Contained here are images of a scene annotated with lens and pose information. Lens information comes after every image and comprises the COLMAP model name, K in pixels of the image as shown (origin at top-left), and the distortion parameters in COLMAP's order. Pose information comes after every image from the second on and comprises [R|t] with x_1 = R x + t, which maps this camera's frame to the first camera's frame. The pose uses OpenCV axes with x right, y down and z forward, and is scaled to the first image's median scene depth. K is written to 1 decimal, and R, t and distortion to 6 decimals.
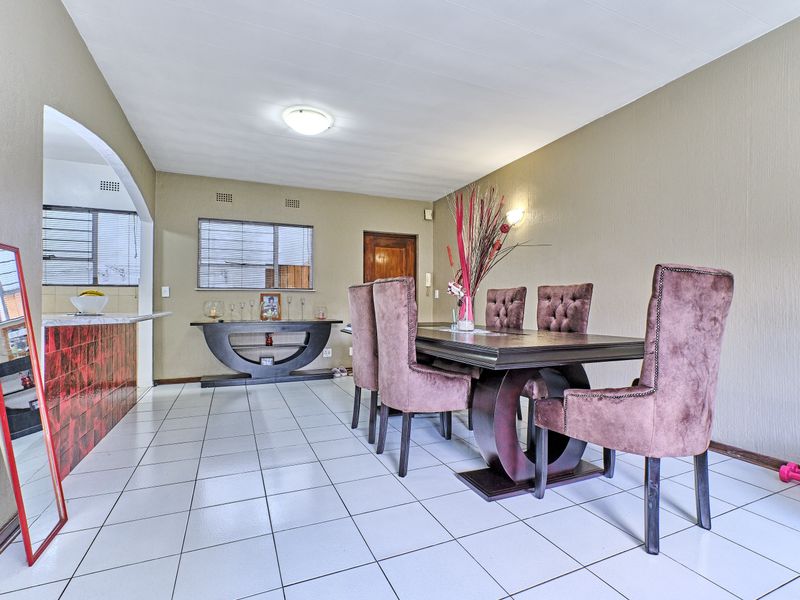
lens RADIAL K [[392.0, 0, 400.1], [0, 392.0, 304.0], [0, 0, 1]] dist [-0.038395, 0.013972]
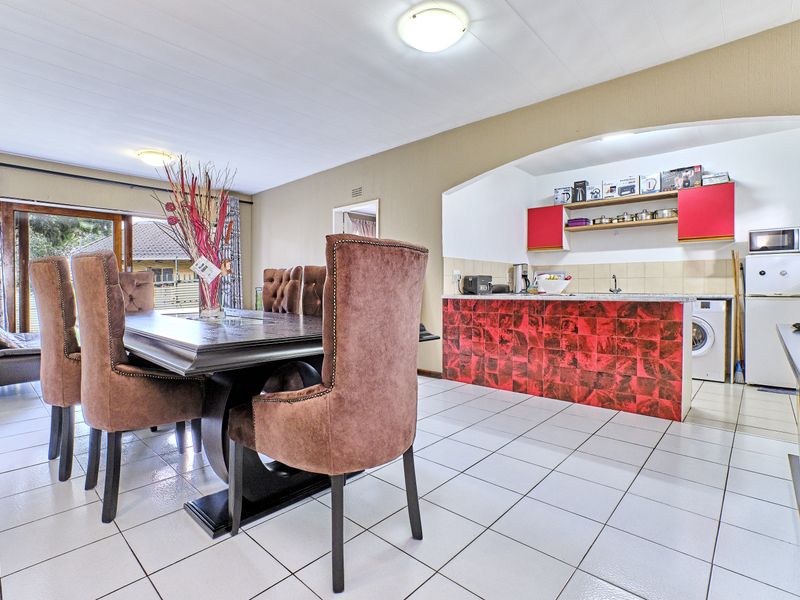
lens RADIAL K [[392.0, 0, 396.3], [0, 392.0, 294.1], [0, 0, 1]] dist [-0.038395, 0.013972]
pose [[-0.913970, 0.009571, -0.405668, 0.077820], [0.004878, 0.999909, 0.012601, 0.003492], [0.405751, 0.009538, -0.913934, 1.154302]]
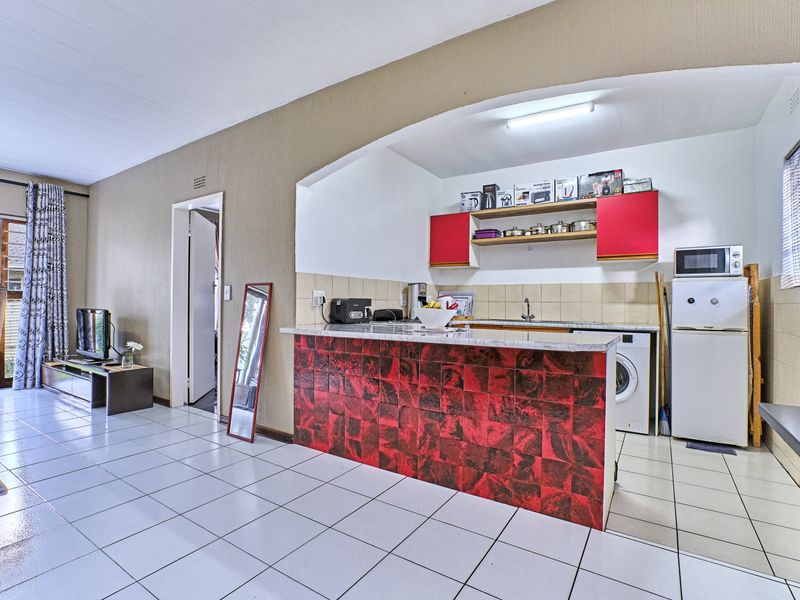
lens RADIAL K [[392.0, 0, 403.3], [0, 392.0, 303.1], [0, 0, 1]] dist [-0.038395, 0.013972]
pose [[-0.830315, -0.005472, -0.557267, -0.168277], [-0.005173, 0.999984, -0.002112, -0.018092], [0.557270, 0.001129, -0.830331, 1.008376]]
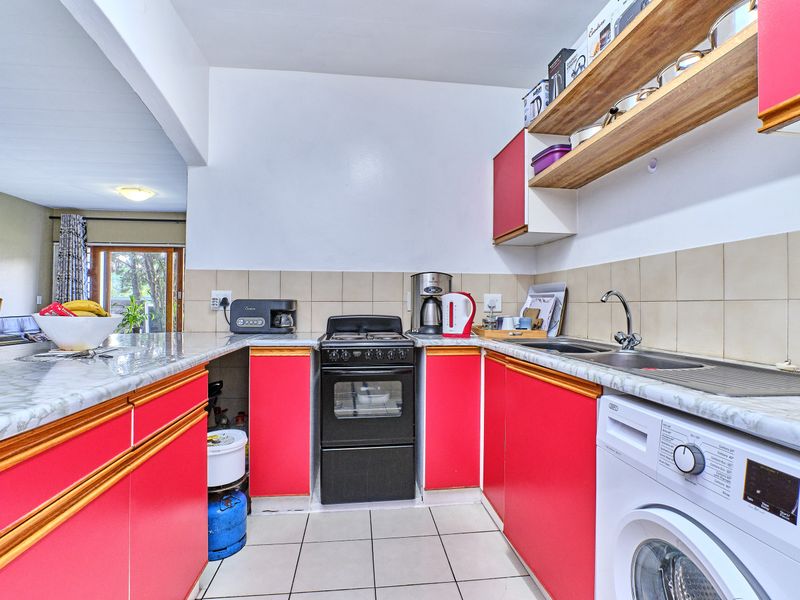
lens RADIAL K [[392.0, 0, 399.6], [0, 392.0, 301.2], [0, 0, 1]] dist [-0.038395, 0.013972]
pose [[-0.958392, 0.000288, 0.285456, -0.799094], [-0.004426, 0.999864, -0.015869, -0.018073], [-0.285422, -0.016473, -0.958260, 0.817501]]
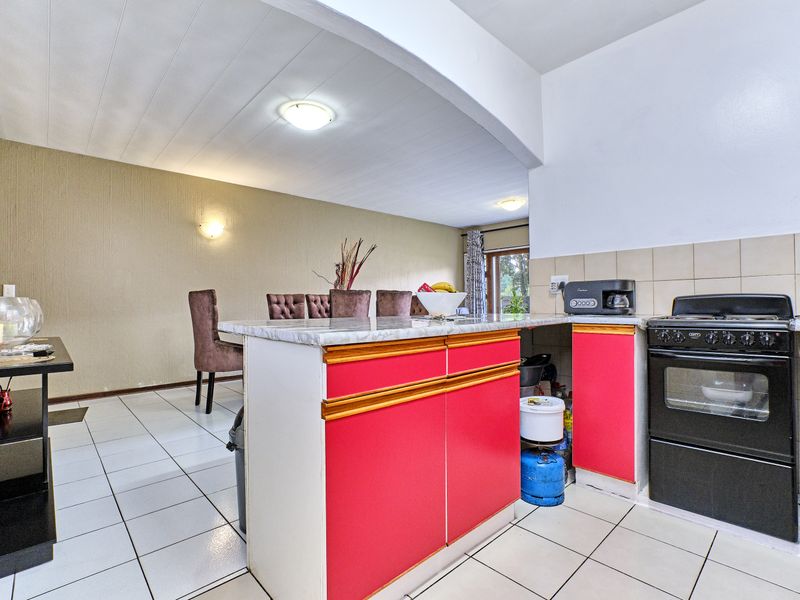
lens RADIAL K [[392.0, 0, 404.0], [0, 392.0, 298.5], [0, 0, 1]] dist [-0.038395, 0.013972]
pose [[-0.353410, 0.019551, 0.935264, -0.870463], [0.006081, 0.999808, -0.018603, 0.003483], [-0.935449, -0.000887, -0.353461, 0.796536]]
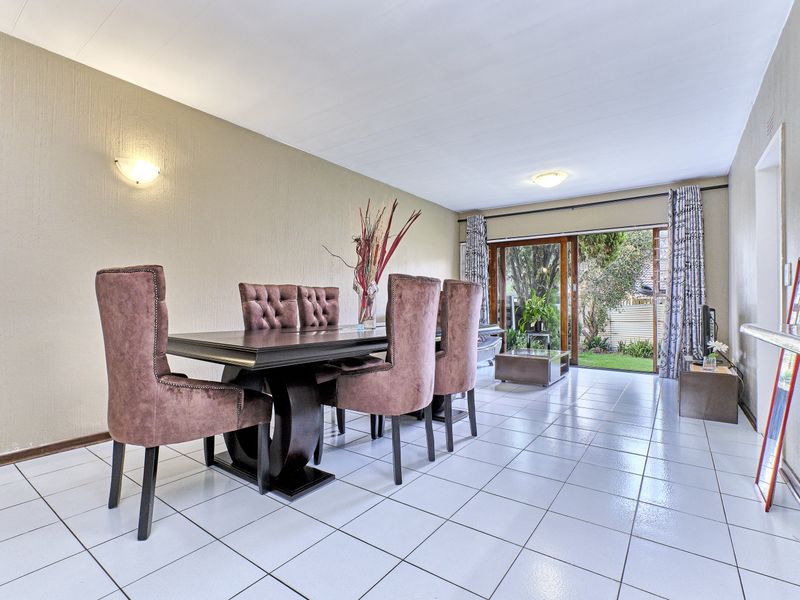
lens RADIAL K [[392.0, 0, 402.0], [0, 392.0, 298.4], [0, 0, 1]] dist [-0.038395, 0.013972]
pose [[-0.520489, 0.011687, 0.853788, -0.450376], [-0.006314, 0.999826, -0.017536, 0.003533], [-0.853845, -0.014518, -0.520325, 0.867753]]
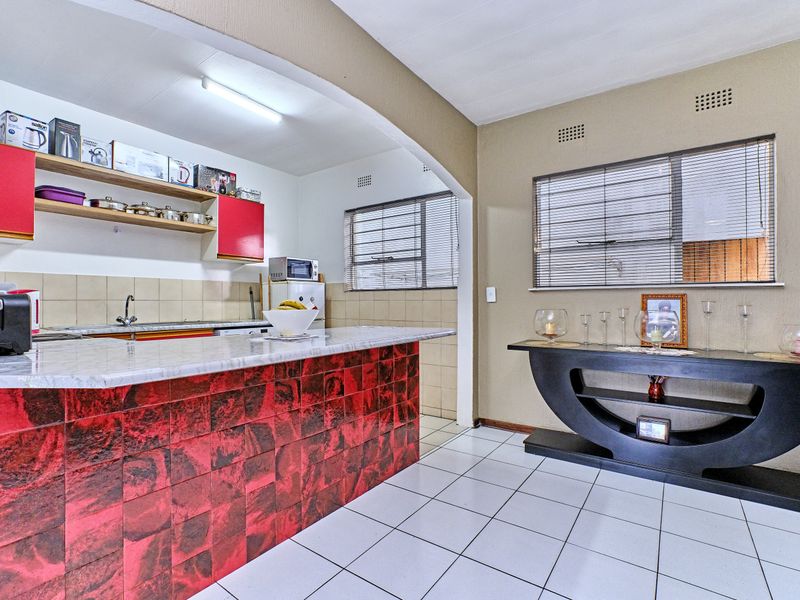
lens RADIAL K [[392.0, 0, 398.1], [0, 392.0, 297.2], [0, 0, 1]] dist [-0.038395, 0.013972]
pose [[0.505405, -0.008683, -0.862839, -0.081866], [0.003355, 0.999962, -0.008098, -0.021924], [0.862876, 0.001198, 0.505414, 0.498616]]
